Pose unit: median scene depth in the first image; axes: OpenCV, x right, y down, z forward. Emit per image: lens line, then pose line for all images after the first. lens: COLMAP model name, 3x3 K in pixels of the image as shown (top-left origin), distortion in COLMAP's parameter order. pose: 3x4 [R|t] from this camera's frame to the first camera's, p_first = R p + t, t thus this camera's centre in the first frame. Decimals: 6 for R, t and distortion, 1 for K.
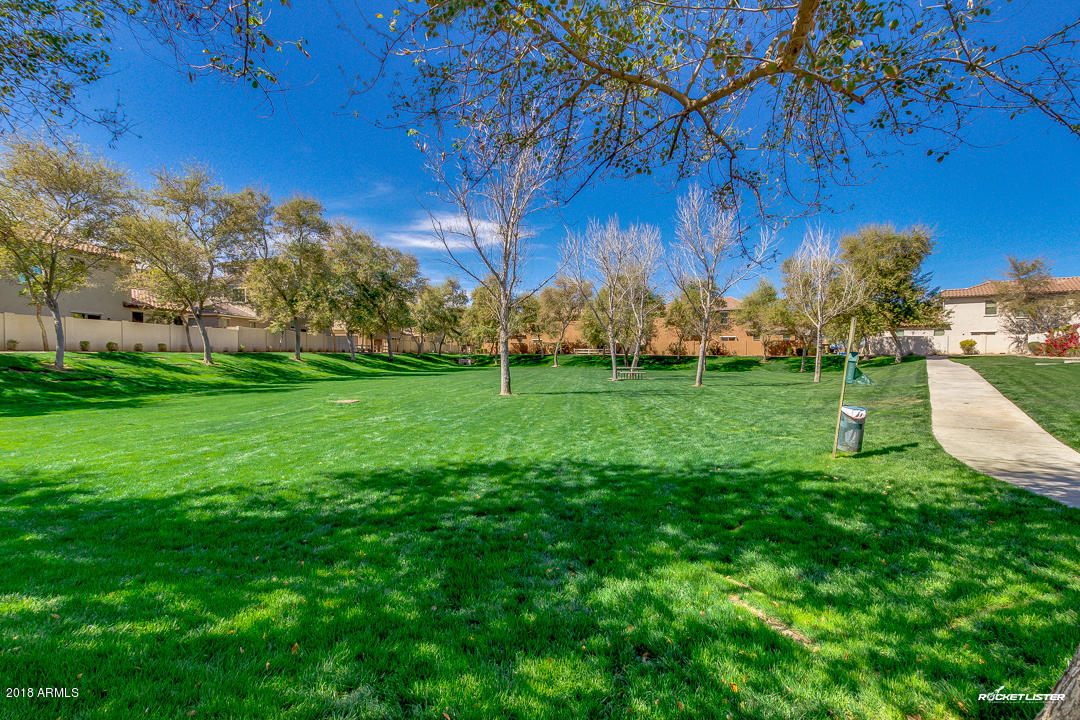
lens RADIAL K [[503.2, 0, 534.5], [0, 503.2, 361.3], [0, 0, 1]] dist [0.003375, 0.000375]
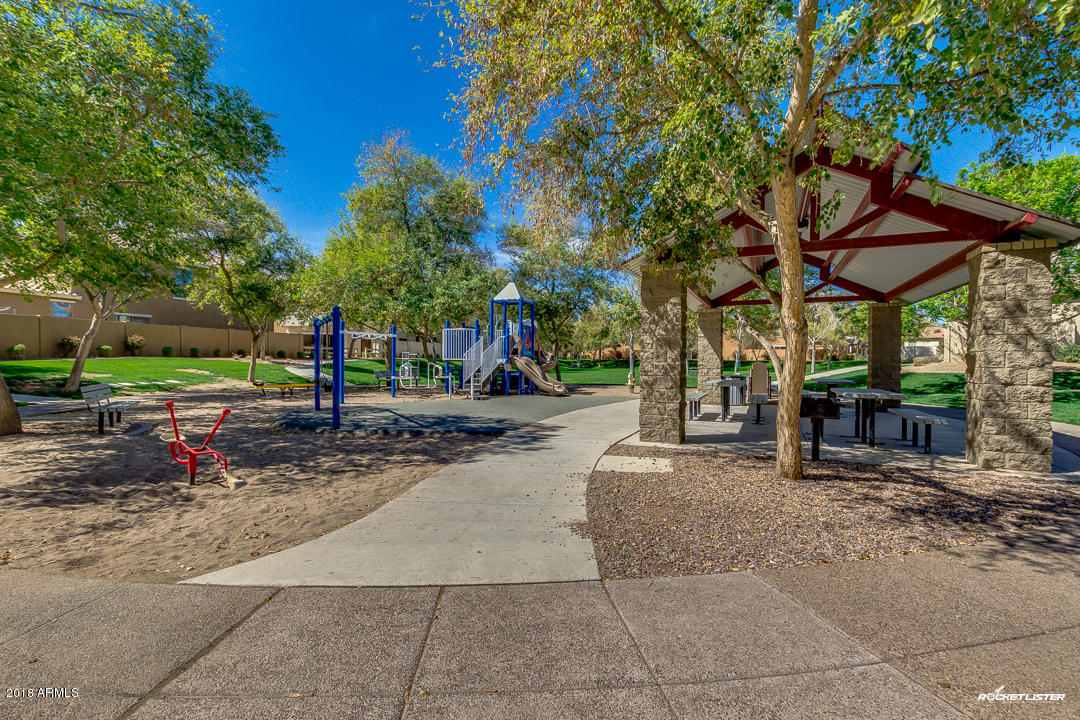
lens RADIAL K [[503.2, 0, 534.5], [0, 503.2, 361.3], [0, 0, 1]] dist [0.003375, 0.000375]
pose [[0.988427, 0.000453, -0.151700, -0.043652], [-0.001864, 0.999956, -0.009162, 0.004201], [0.151689, 0.009338, 0.988384, -0.359875]]
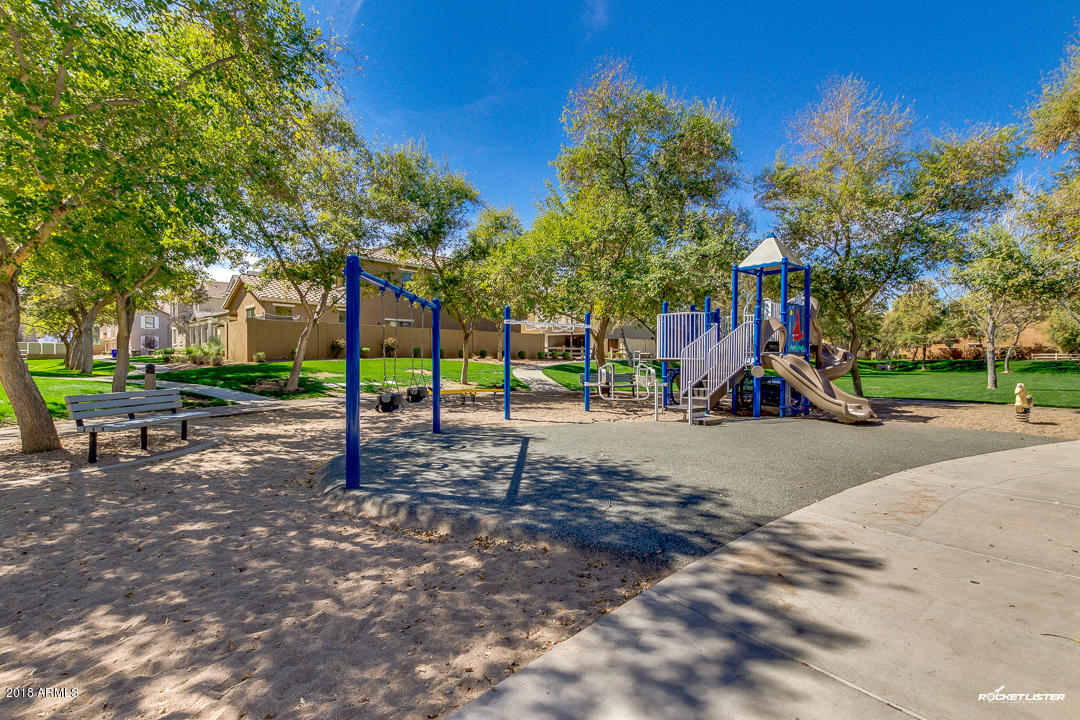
lens RADIAL K [[503.2, 0, 534.5], [0, 503.2, 361.3], [0, 0, 1]] dist [0.003375, 0.000375]
pose [[0.780417, -0.000098, -0.625260, -0.052631], [-0.007201, 0.999932, -0.009144, 0.003648], [0.625218, 0.011639, 0.780363, -0.270989]]
